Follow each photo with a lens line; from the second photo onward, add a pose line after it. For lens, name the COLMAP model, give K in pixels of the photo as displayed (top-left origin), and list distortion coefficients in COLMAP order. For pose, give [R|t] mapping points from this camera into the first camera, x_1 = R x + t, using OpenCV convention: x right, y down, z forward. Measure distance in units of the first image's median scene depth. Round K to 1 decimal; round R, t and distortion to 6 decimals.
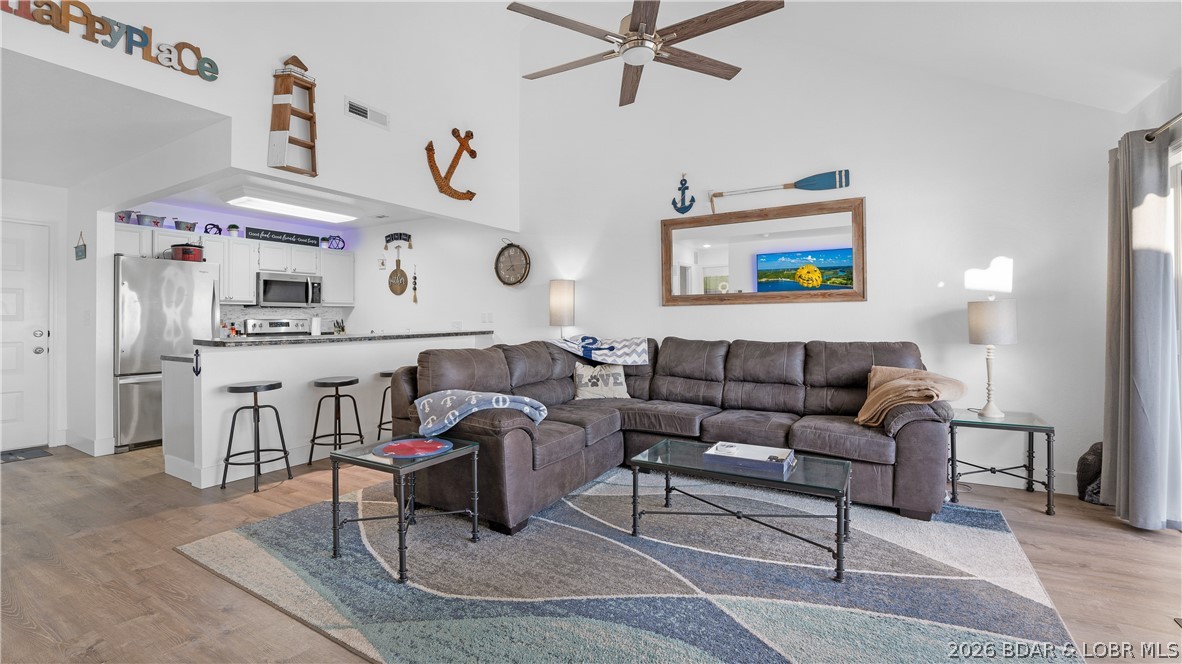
lens RADIAL K [[509.6, 0, 583.5], [0, 509.6, 321.1], [0, 0, 1]] dist [-0.006235, -0.000491]
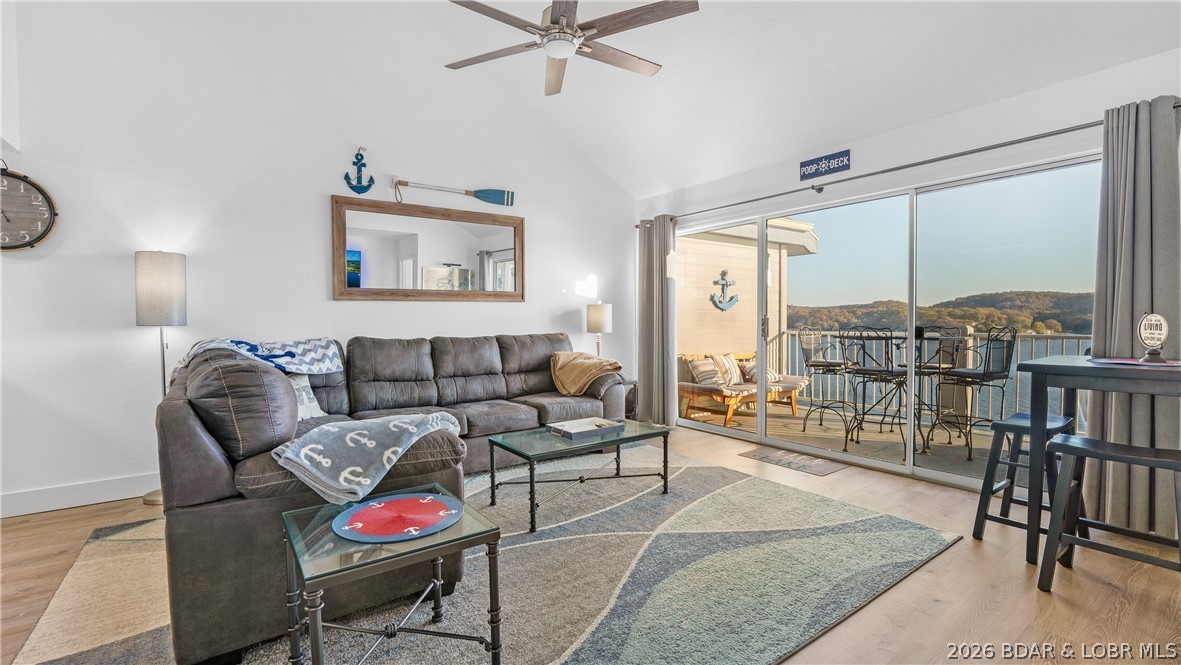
lens RADIAL K [[509.2, 0, 587.4], [0, 509.2, 334.1], [0, 0, 1]] dist [-0.006235, -0.000491]
pose [[0.403909, -0.025456, 0.914445, -0.455393], [0.009216, 0.999675, 0.023758, 0.010189], [-0.914753, -0.001169, 0.404012, 0.308663]]
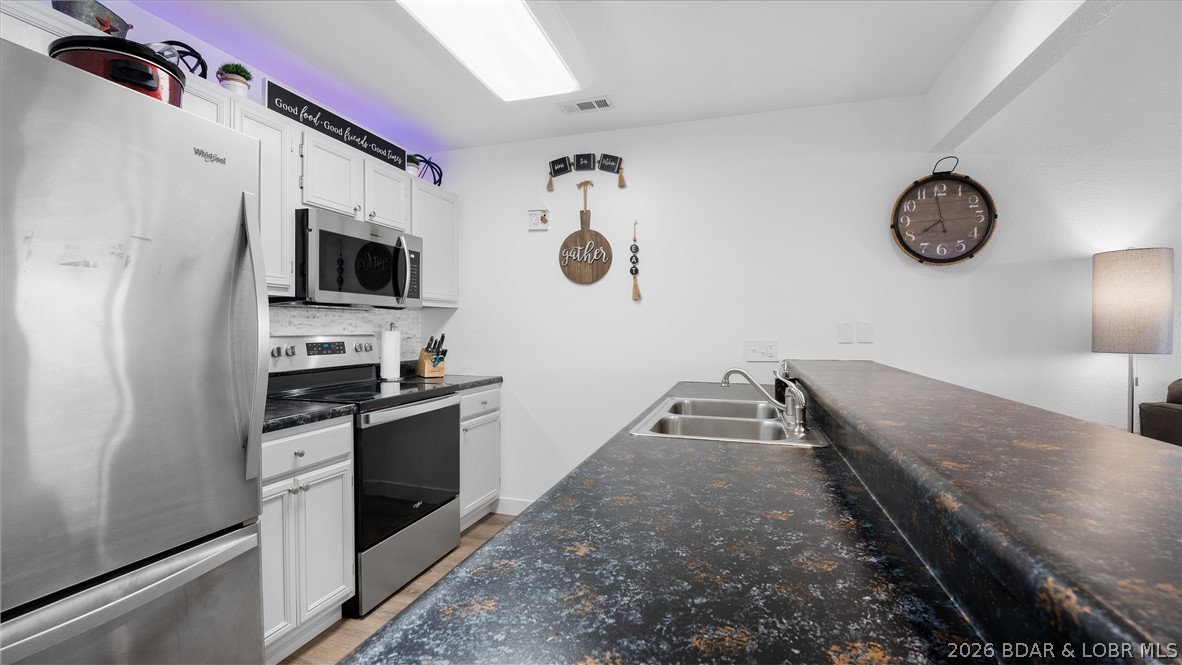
lens RADIAL K [[509.6, 0, 593.3], [0, 509.6, 331.9], [0, 0, 1]] dist [-0.006235, -0.000491]
pose [[0.971201, 0.001327, 0.238259, -0.684340], [-0.001618, 0.999998, 0.001029, -0.010459], [-0.238257, -0.001385, 0.971201, 0.774961]]
